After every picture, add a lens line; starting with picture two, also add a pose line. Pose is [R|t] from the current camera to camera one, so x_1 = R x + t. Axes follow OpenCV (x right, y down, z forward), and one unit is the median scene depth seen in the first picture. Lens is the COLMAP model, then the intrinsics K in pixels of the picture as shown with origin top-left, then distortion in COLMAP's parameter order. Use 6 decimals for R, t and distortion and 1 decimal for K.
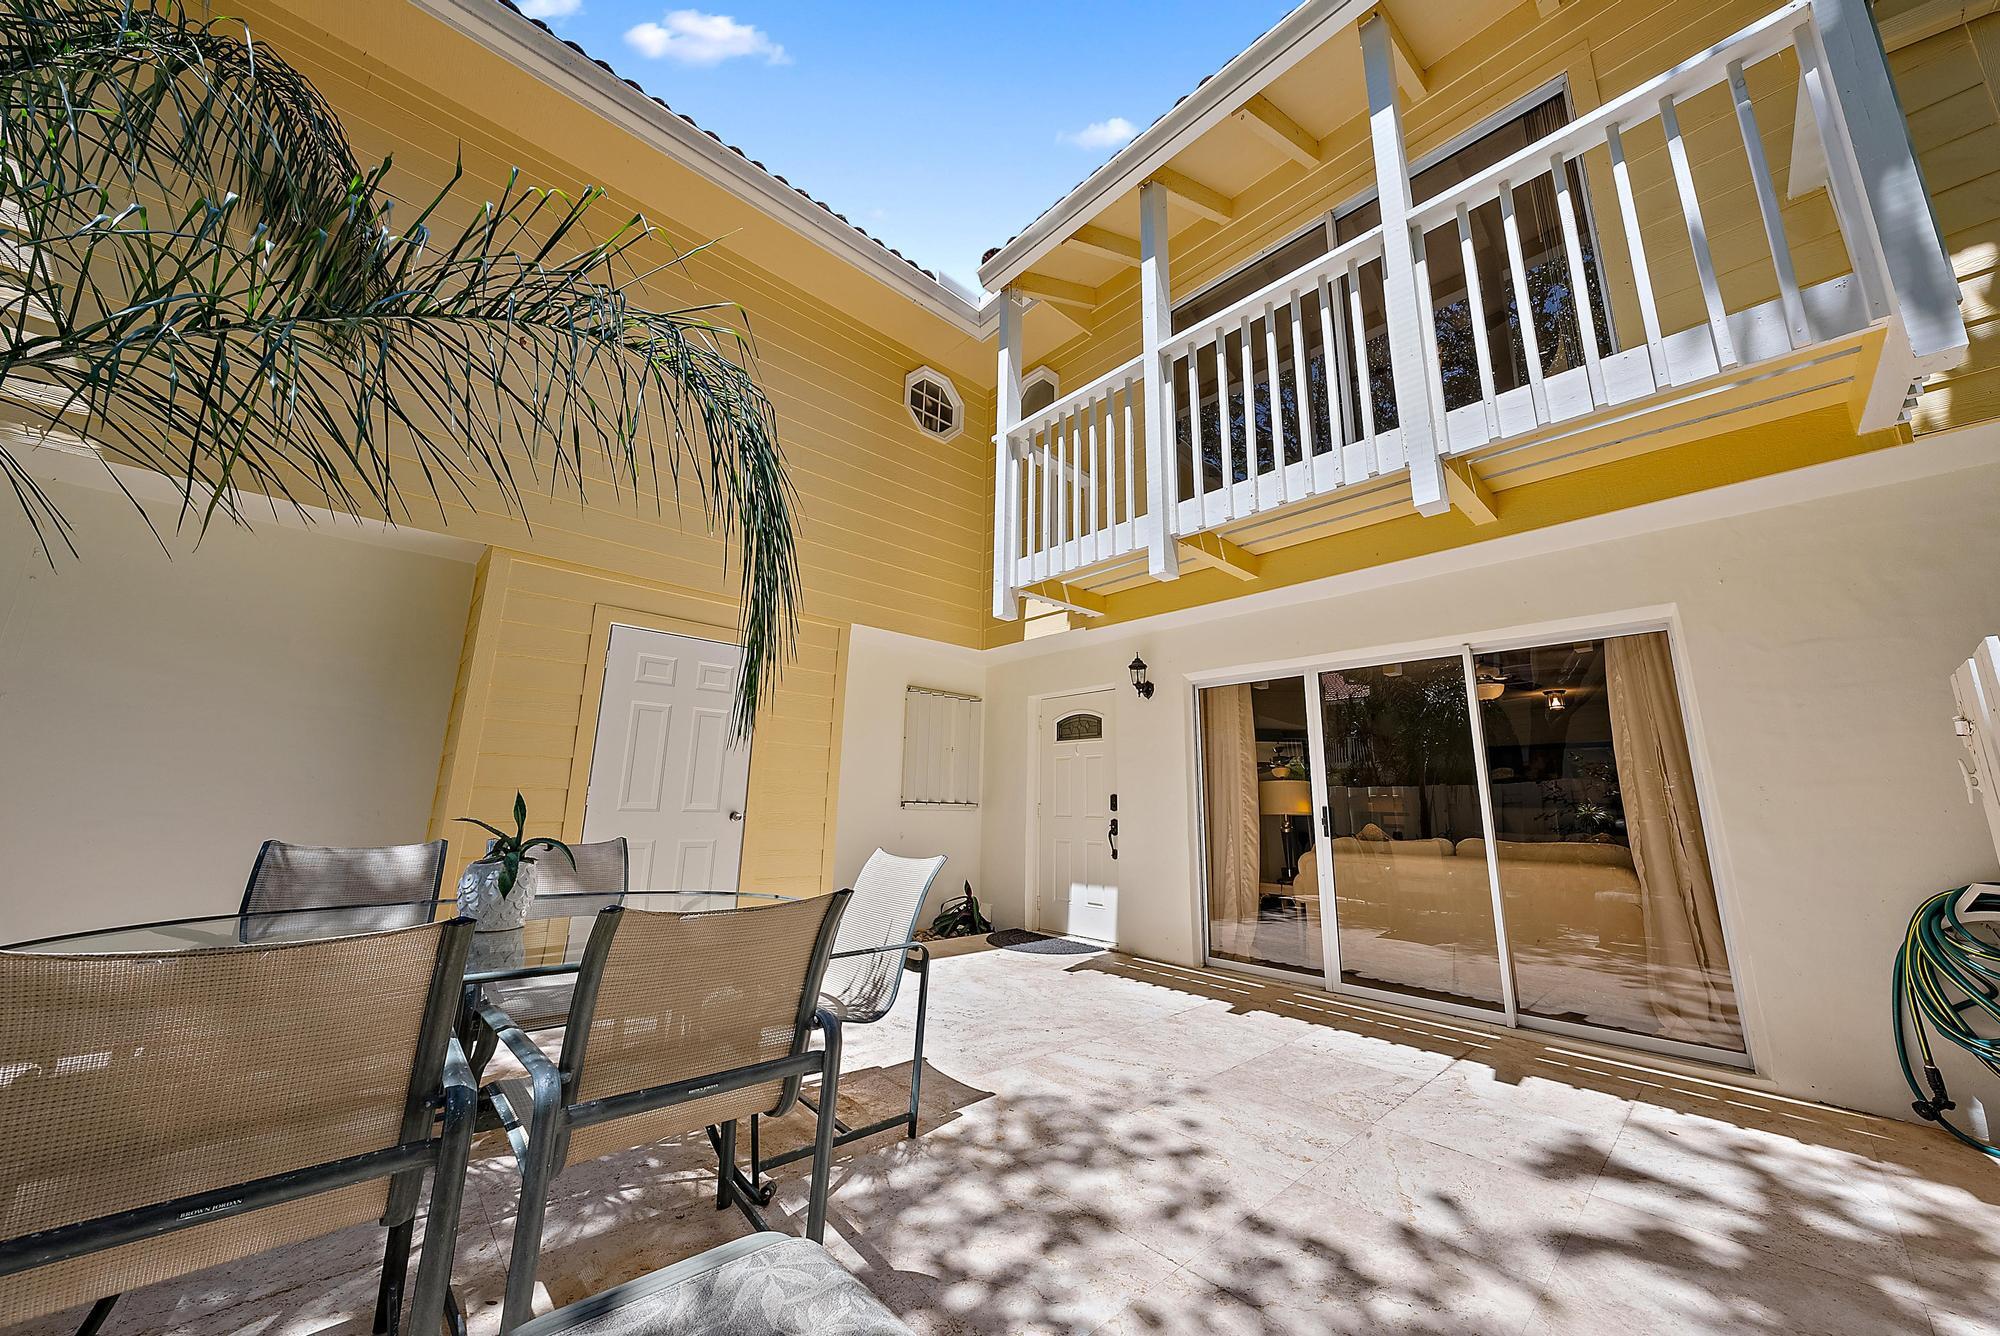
lens RADIAL K [[691.2, 0, 1015.5], [0, 691.2, 659.5], [0, 0, 1]] dist [-0.008924, 0.000052]
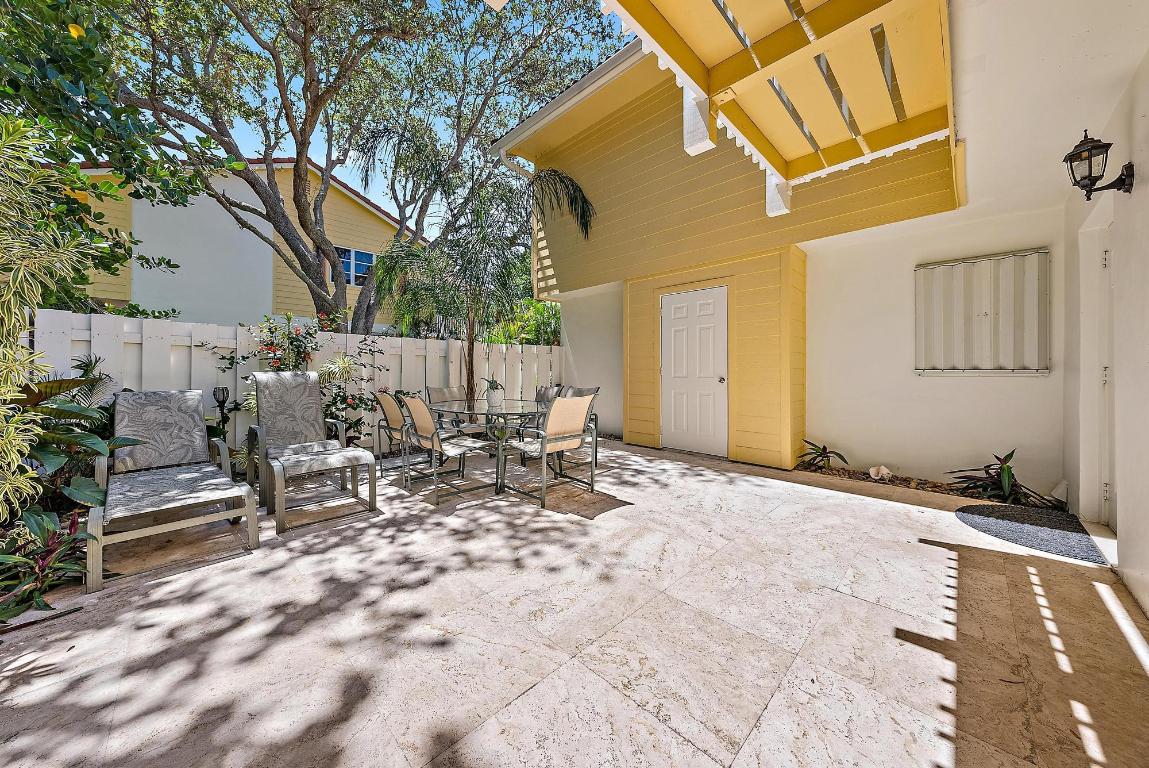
lens RADIAL K [[397.1, 0, 582.8], [0, 397.1, 376.1], [0, 0, 1]] dist [-0.008924, 0.000052]
pose [[0.038742, -0.004734, -0.999238, 1.285575], [0.217921, 0.975959, 0.003825, 0.266943], [0.975197, -0.217903, 0.038842, 1.211958]]
